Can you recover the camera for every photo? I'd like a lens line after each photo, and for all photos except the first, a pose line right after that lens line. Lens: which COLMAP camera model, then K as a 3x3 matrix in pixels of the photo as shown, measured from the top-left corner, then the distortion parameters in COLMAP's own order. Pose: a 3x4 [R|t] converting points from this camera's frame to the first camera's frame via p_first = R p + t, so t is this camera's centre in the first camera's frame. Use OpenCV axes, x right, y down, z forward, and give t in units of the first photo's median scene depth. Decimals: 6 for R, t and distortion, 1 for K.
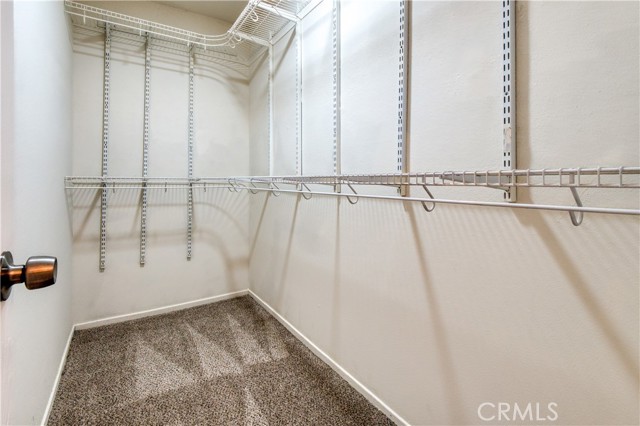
lens RADIAL K [[305.2, 0, 306.1], [0, 305.2, 182.4], [0, 0, 1]] dist [0.006119, -0.001271]
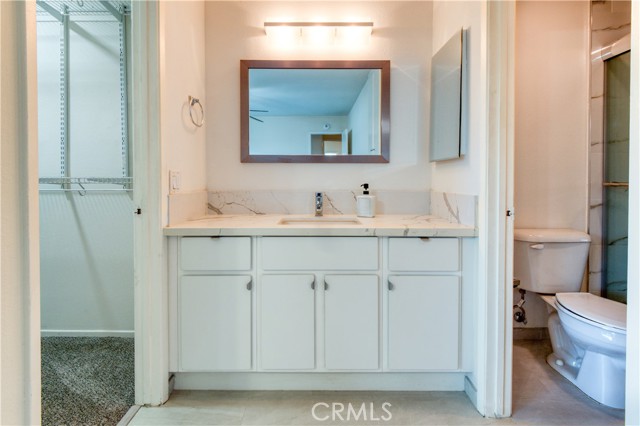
lens RADIAL K [[305.2, 0, 317.9], [0, 305.2, 184.9], [0, 0, 1]] dist [0.006119, -0.001271]
pose [[0.536048, -0.017631, 0.844004, -0.375911], [0.005280, 0.999832, 0.017533, -0.005848], [-0.844171, -0.004943, 0.536051, -1.122601]]
